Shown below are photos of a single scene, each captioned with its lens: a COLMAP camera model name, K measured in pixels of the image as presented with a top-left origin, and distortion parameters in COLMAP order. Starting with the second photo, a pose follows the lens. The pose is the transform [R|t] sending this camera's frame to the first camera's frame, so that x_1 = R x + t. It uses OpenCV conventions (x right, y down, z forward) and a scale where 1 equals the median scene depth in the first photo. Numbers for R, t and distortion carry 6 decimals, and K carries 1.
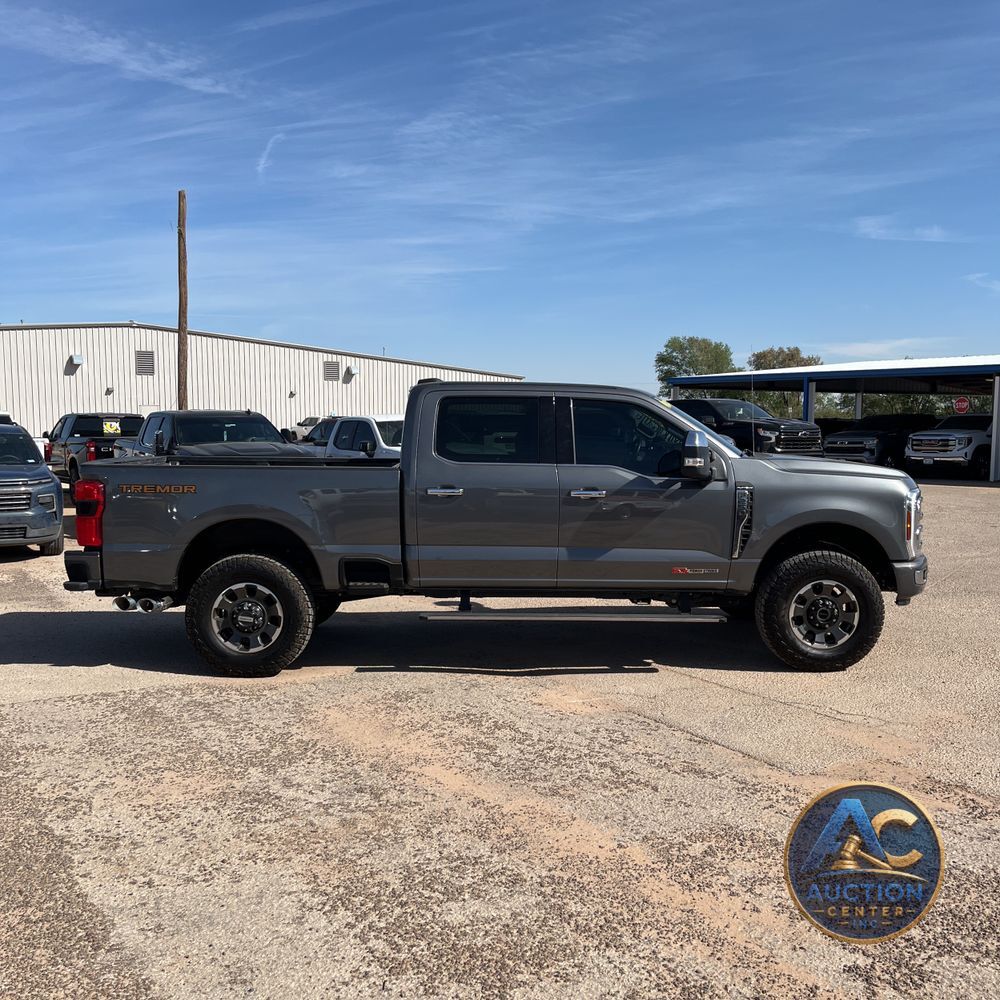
lens RADIAL K [[1020.1, 0, 495.7], [0, 1020.1, 509.2], [0, 0, 1]] dist [0.032341, 0.000000]
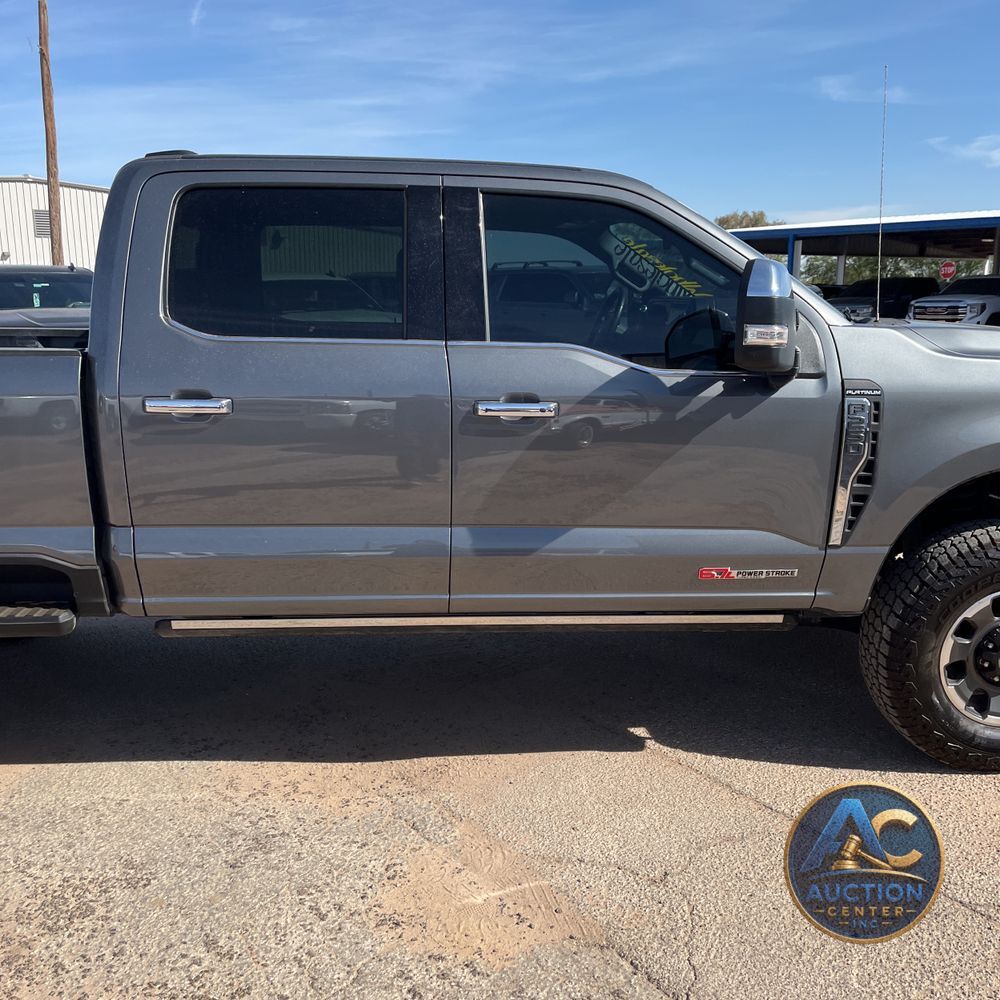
lens RADIAL K [[1020.1, 0, 465.0], [0, 1020.1, 508.6], [0, 0, 1]] dist [0.032341, 0.000000]
pose [[0.999820, -0.005906, 0.018019, 0.058410], [0.003679, 0.992619, 0.121217, -0.025383], [-0.018602, -0.121129, 0.992462, 0.542188]]
